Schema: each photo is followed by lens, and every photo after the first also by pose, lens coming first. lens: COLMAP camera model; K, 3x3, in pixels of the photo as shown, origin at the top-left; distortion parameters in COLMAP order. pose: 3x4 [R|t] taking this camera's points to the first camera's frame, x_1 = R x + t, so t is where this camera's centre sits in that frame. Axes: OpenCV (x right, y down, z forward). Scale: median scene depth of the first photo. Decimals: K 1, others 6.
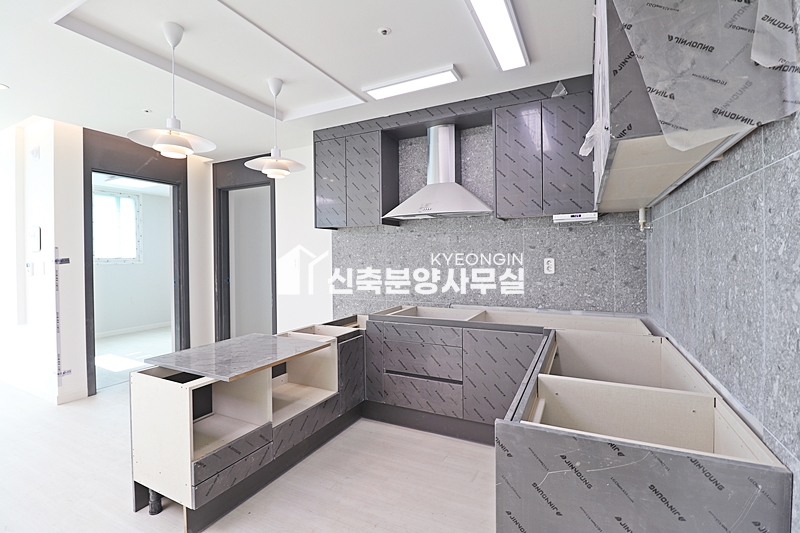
lens RADIAL K [[368.6, 0, 402.2], [0, 368.6, 260.0], [0, 0, 1]] dist [-0.008304, -0.007690]
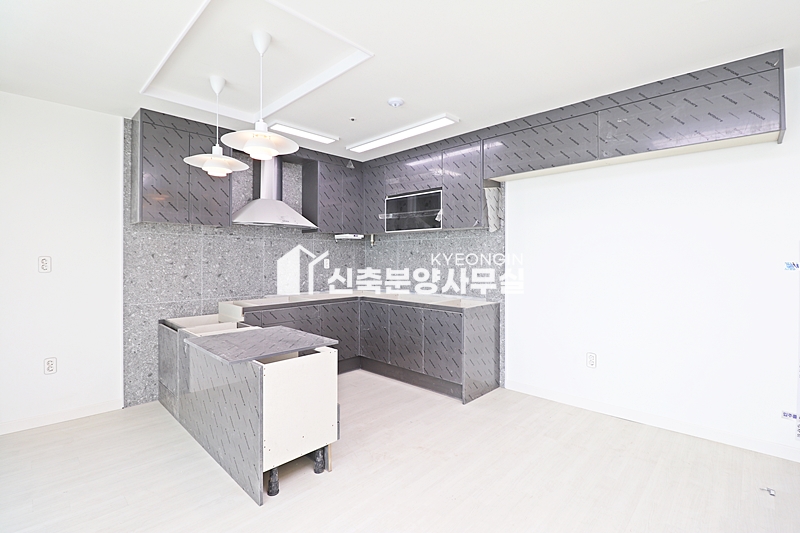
lens RADIAL K [[368.6, 0, 401.9], [0, 368.6, 263.0], [0, 0, 1]] dist [-0.008304, -0.007690]
pose [[0.286167, -0.001004, 0.958179, -0.950175], [0.007279, 0.999973, -0.001126, 0.015446], [-0.958152, 0.007297, 0.286166, 0.195553]]
